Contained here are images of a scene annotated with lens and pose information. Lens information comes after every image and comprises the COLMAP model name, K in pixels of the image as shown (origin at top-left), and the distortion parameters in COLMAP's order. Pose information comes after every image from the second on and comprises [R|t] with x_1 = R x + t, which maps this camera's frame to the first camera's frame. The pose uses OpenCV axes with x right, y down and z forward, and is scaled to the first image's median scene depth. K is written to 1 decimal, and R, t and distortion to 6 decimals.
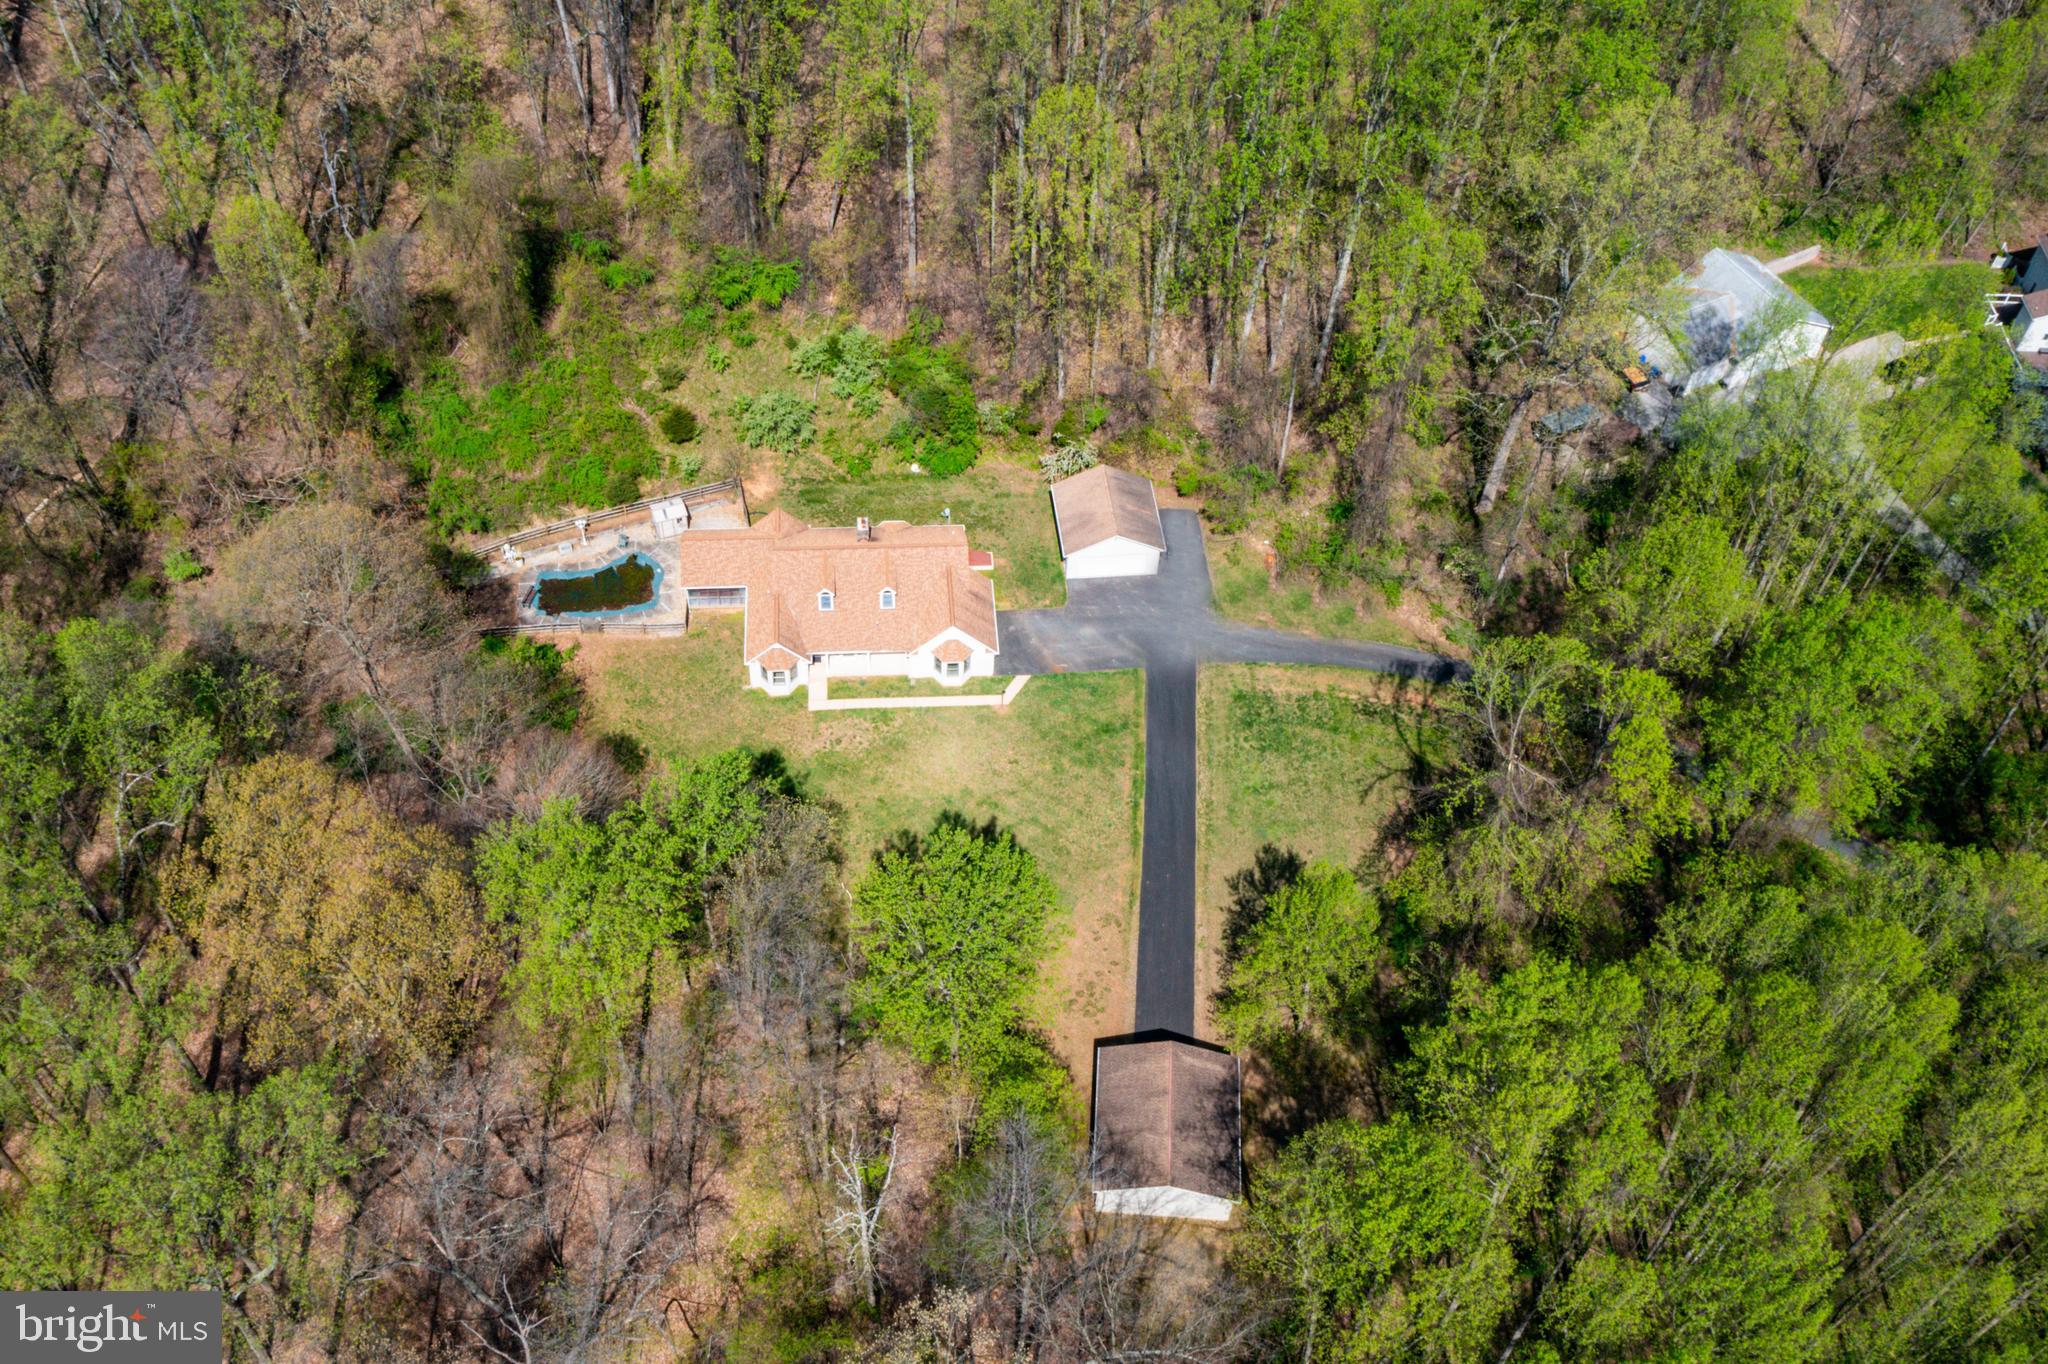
lens RADIAL K [[1948.3, 0, 1015.9], [0, 1948.3, 711.4], [0, 0, 1]] dist [-0.003642, -0.000351]
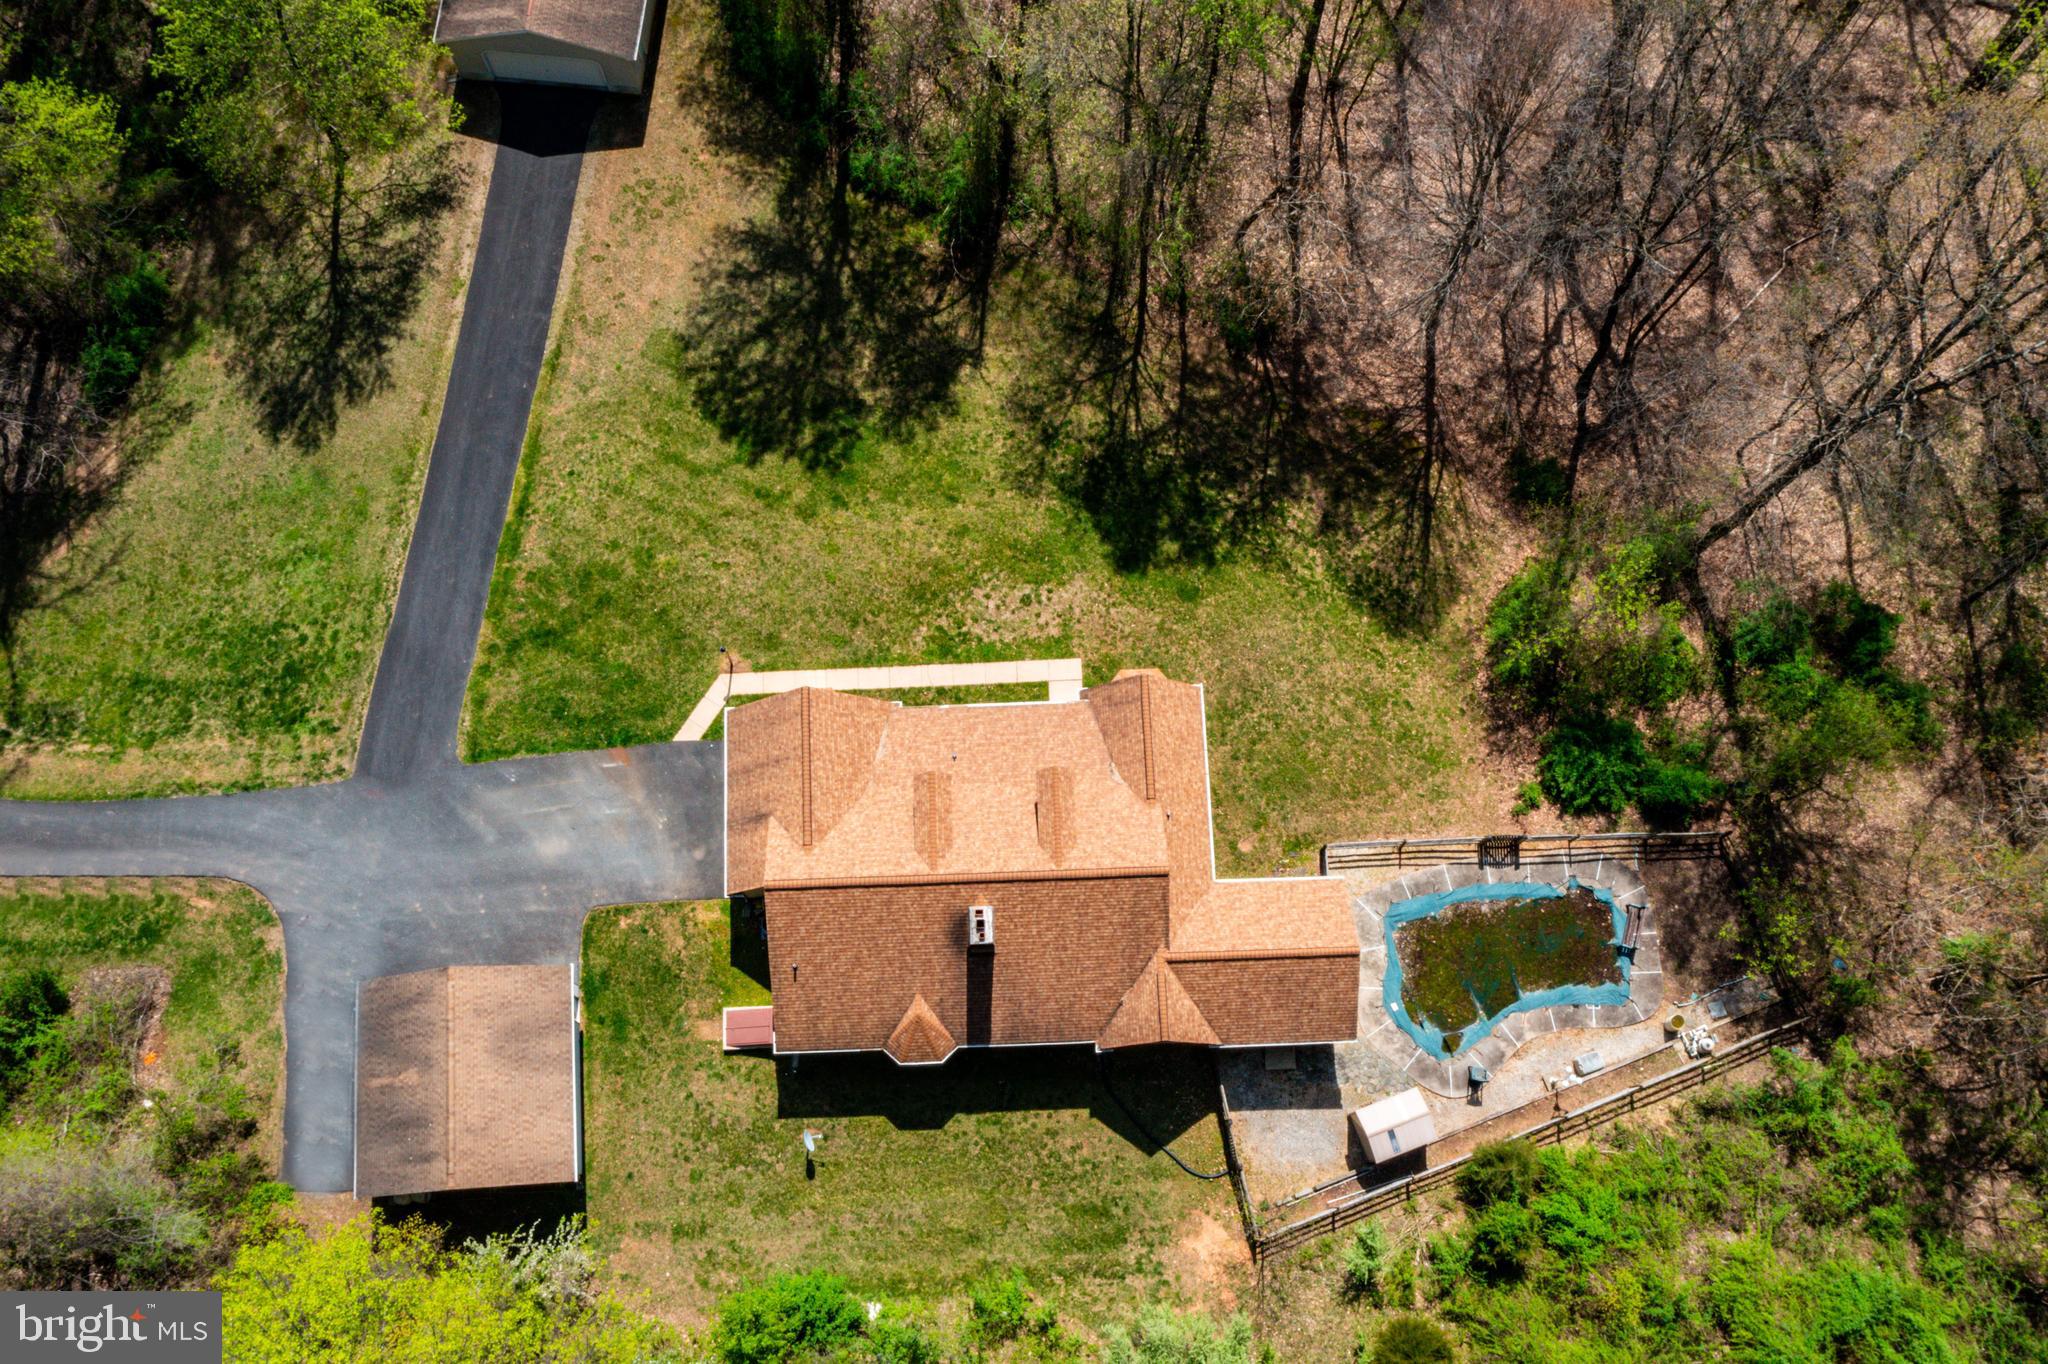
lens RADIAL K [[1878.6, 0, 1017.0], [0, 1878.6, 704.7], [0, 0, 1]] dist [-0.008562, 0.012442]
pose [[-0.998282, -0.044612, -0.037972, -0.065763], [-0.005133, -0.579069, 0.815263, -0.427189], [-0.058359, 0.814057, 0.577845, 0.674608]]
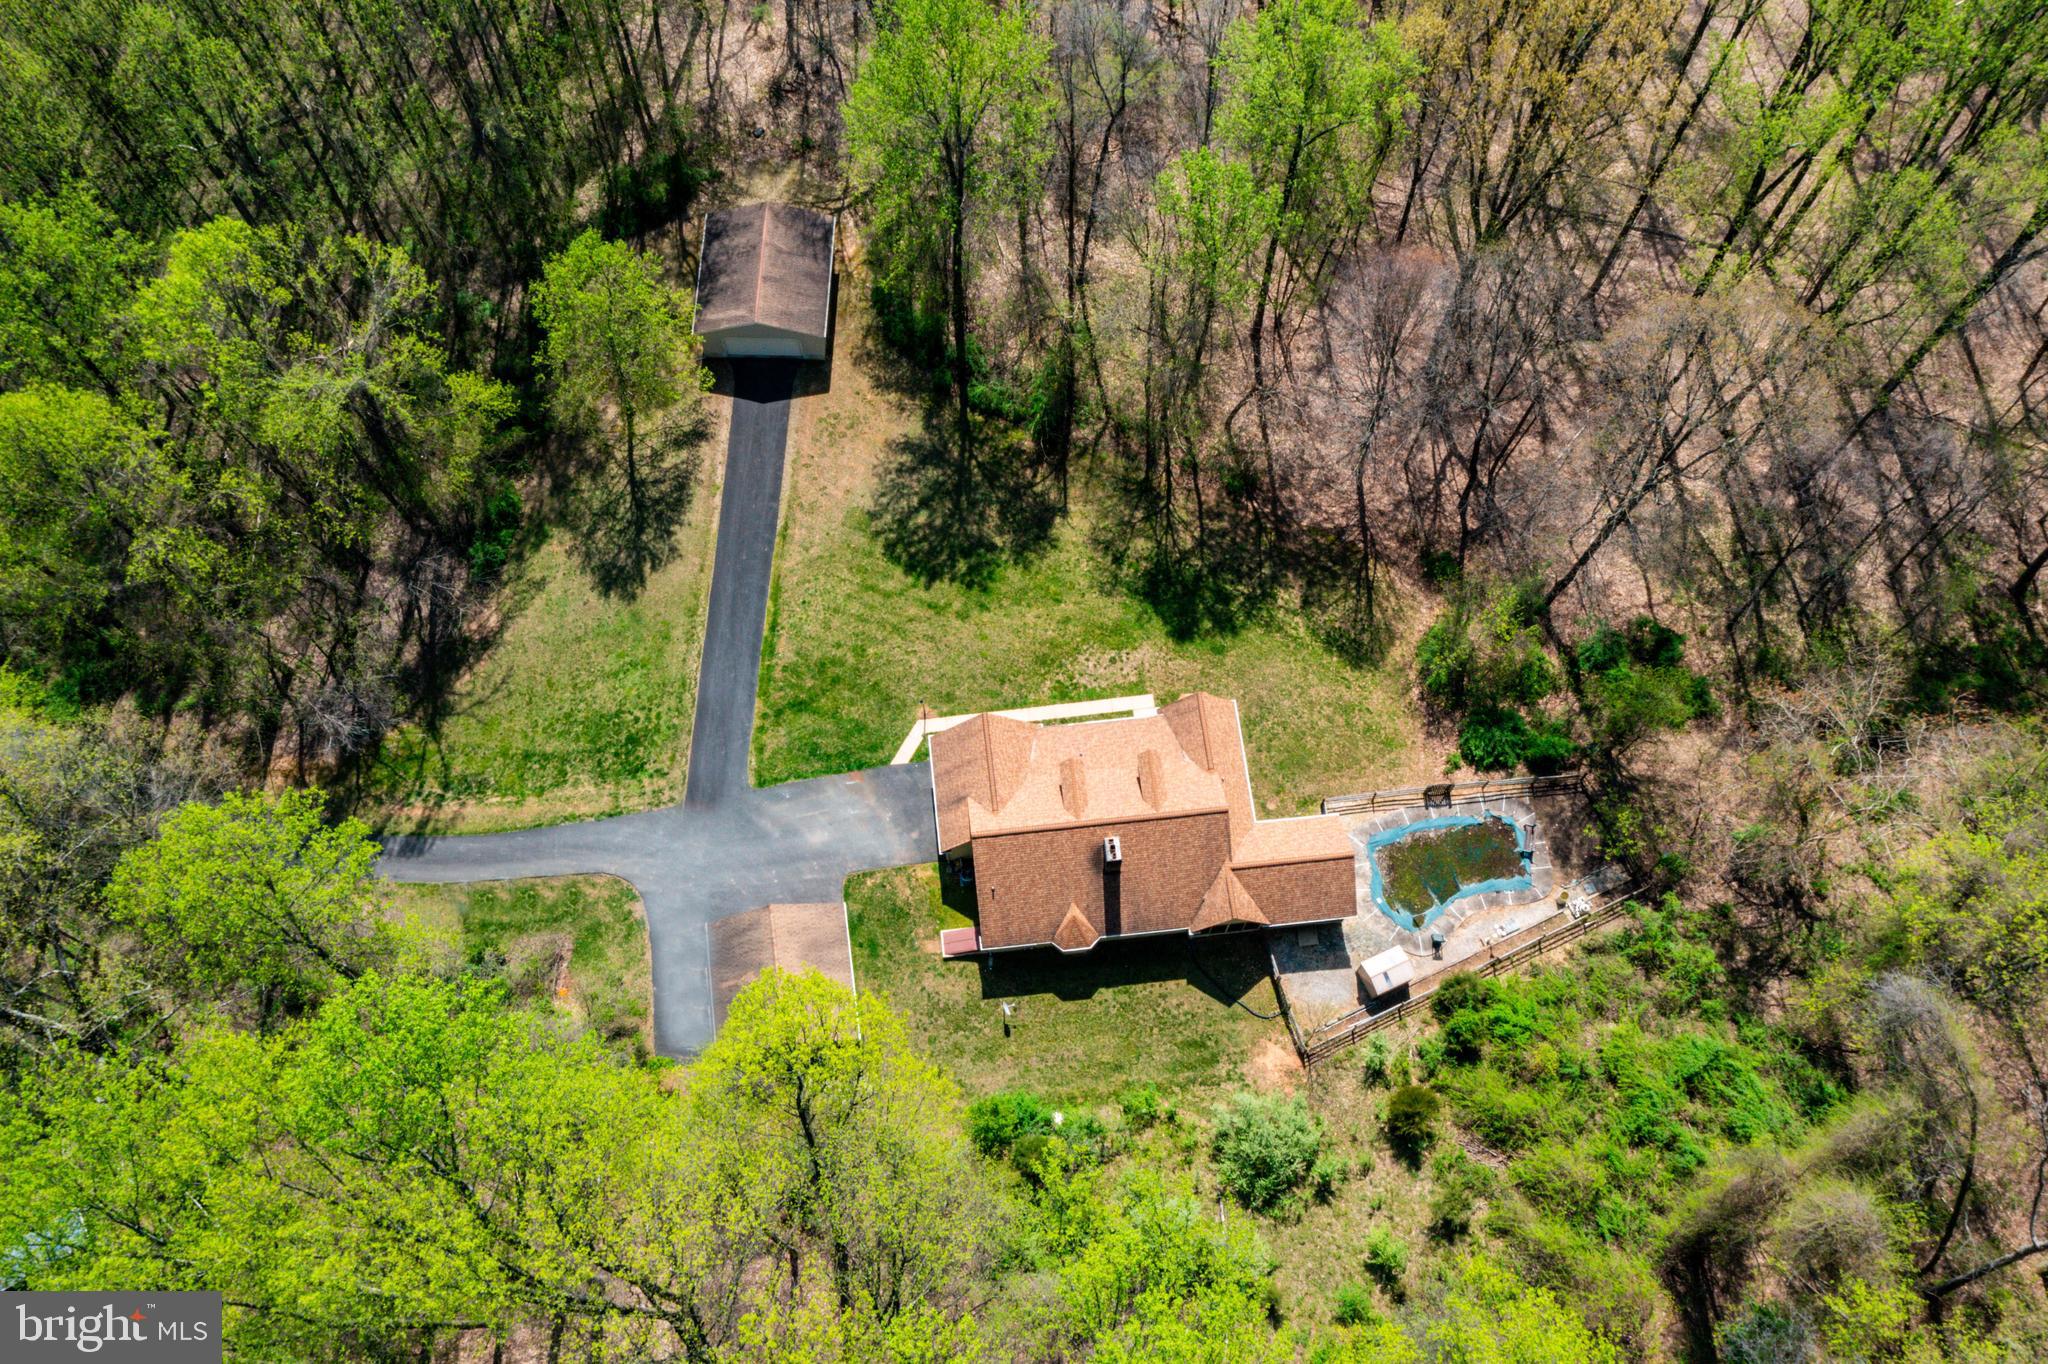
lens RADIAL K [[1661.6, 0, 1018.7], [0, 1661.6, 701.7], [0, 0, 1]] dist [-0.008306, 0.015139]
pose [[-0.998739, 0.019372, -0.046324, -0.013979], [-0.049961, -0.475333, 0.878386, -0.608989], [-0.005003, 0.879593, 0.475702, 0.633370]]
